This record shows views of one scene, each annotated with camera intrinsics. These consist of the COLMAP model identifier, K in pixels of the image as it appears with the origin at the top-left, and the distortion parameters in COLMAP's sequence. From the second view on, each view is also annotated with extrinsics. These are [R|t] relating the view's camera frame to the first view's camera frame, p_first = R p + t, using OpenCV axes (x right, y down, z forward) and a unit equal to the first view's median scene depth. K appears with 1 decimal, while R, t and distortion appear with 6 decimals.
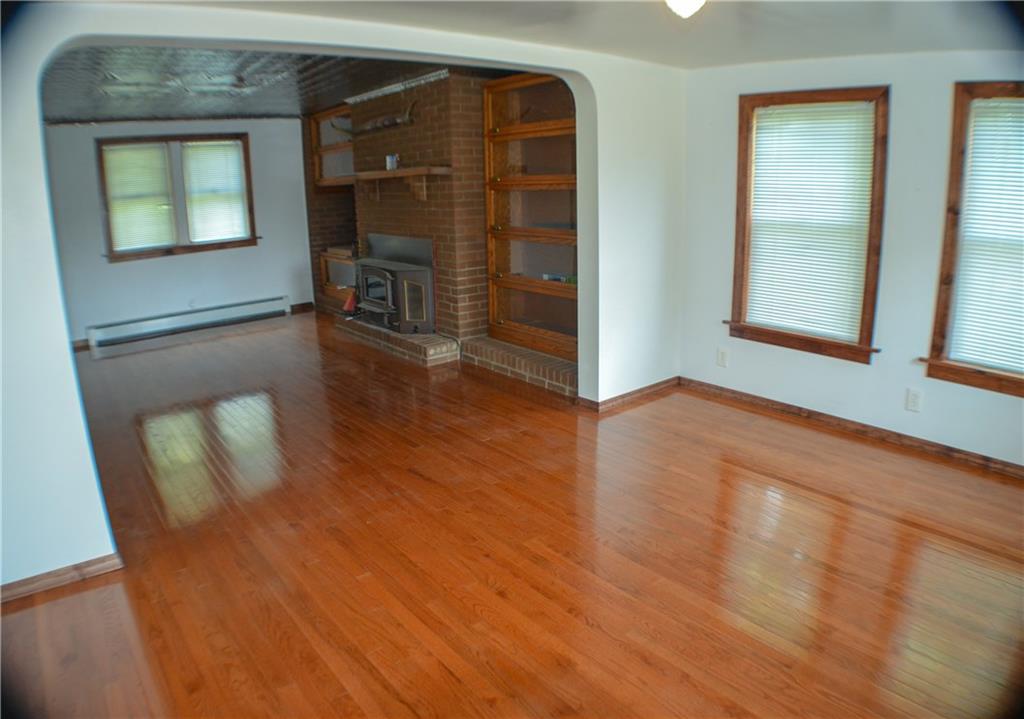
lens RADIAL K [[783.0, 0, 510.0], [0, 783.0, 359.9], [0, 0, 1]] dist [-0.058339, -0.001305]
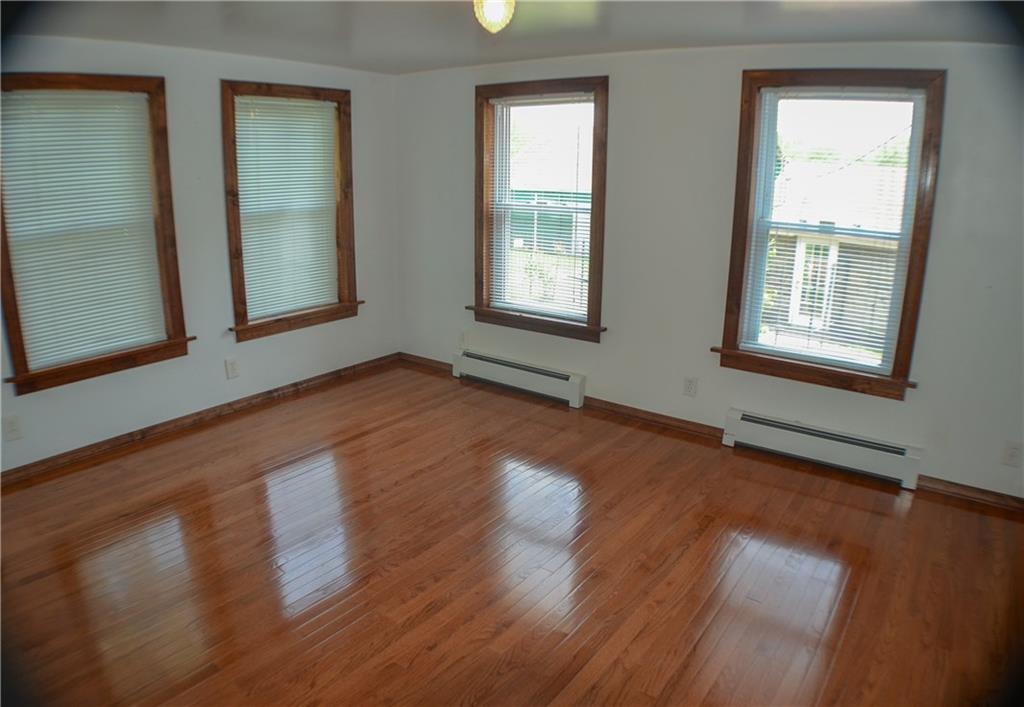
lens RADIAL K [[757.0, 0, 509.8], [0, 757.0, 350.2], [0, 0, 1]] dist [-0.072560, -0.002553]
pose [[-0.228402, -0.249239, 0.941123, -0.587299], [0.258907, 0.916316, 0.305504, -0.202106], [-0.938509, 0.313441, -0.144759, 0.802008]]
